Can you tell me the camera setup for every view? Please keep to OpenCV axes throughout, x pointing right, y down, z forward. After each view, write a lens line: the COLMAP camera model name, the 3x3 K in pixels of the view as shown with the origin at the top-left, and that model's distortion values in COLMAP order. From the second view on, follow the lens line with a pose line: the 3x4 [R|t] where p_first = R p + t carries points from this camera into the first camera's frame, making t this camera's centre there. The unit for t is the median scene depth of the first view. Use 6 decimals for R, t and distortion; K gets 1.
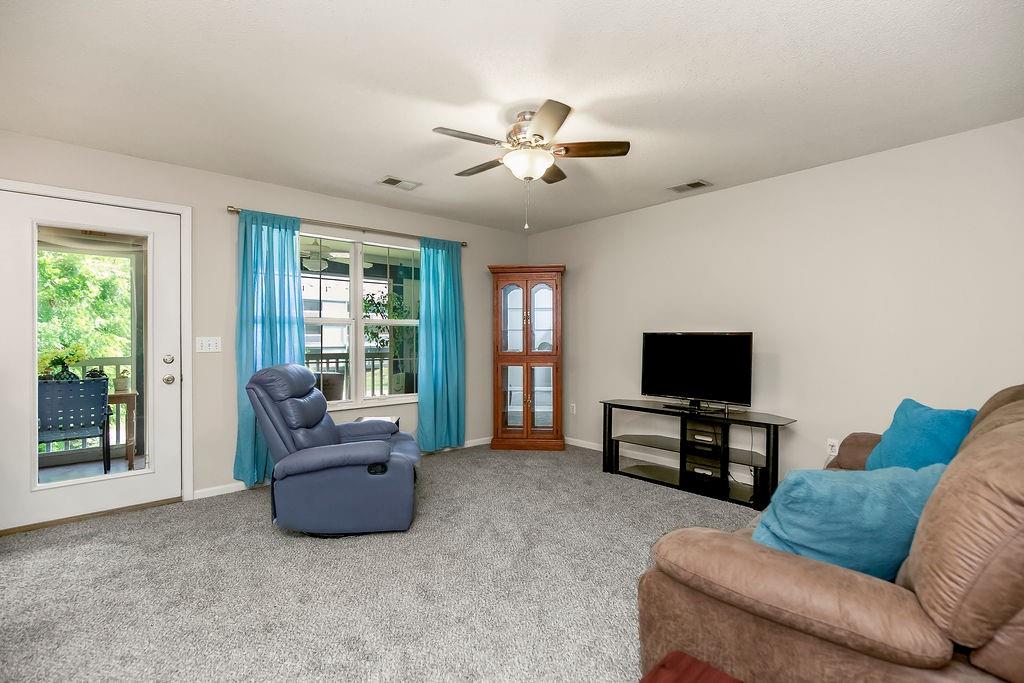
lens RADIAL K [[470.4, 0, 517.7], [0, 470.4, 340.5], [0, 0, 1]] dist [-0.000720, -0.000210]
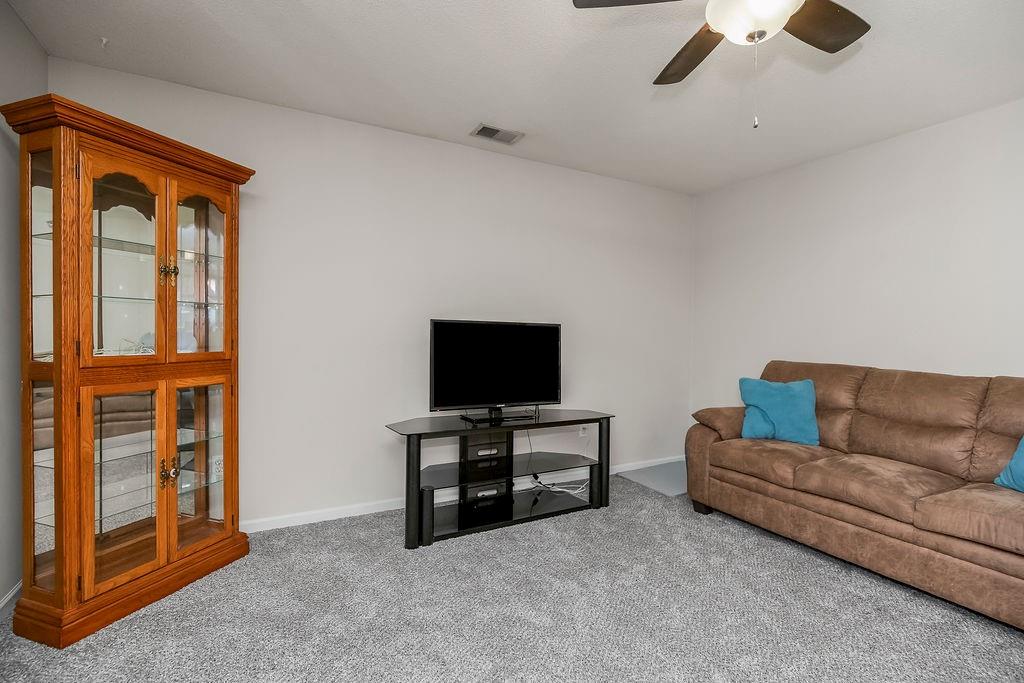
lens RADIAL K [[470.4, 0, 517.7], [0, 470.4, 340.5], [0, 0, 1]] dist [-0.000720, -0.000210]
pose [[0.242090, -0.010007, 0.970202, -0.373541], [-0.011644, 0.999845, 0.013218, 0.003432], [-0.970184, -0.014497, 0.241936, 0.743326]]
